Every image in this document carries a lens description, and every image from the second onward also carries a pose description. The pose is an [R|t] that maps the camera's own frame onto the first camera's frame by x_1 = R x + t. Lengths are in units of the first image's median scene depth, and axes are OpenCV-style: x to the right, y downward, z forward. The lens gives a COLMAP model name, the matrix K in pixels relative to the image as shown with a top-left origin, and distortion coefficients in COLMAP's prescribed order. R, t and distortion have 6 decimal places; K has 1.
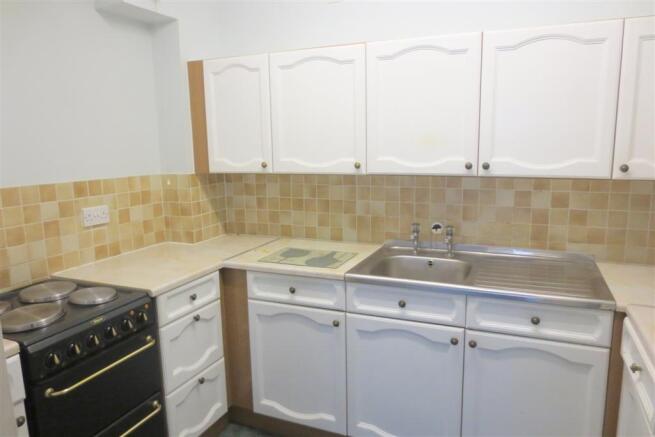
lens RADIAL K [[469.1, 0, 330.3], [0, 469.1, 219.7], [0, 0, 1]] dist [-0.031812, 0.001136]
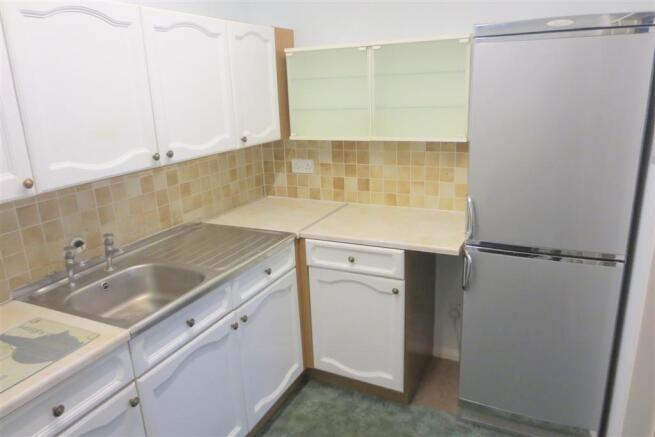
lens RADIAL K [[469.1, 0, 330.3], [0, 469.1, 217.6], [0, 0, 1]] dist [-0.031812, 0.001136]
pose [[0.035929, -0.258832, 0.965254, -0.574482], [0.205480, 0.947153, 0.246330, -0.151215], [-0.978002, 0.189490, 0.087215, 0.594098]]
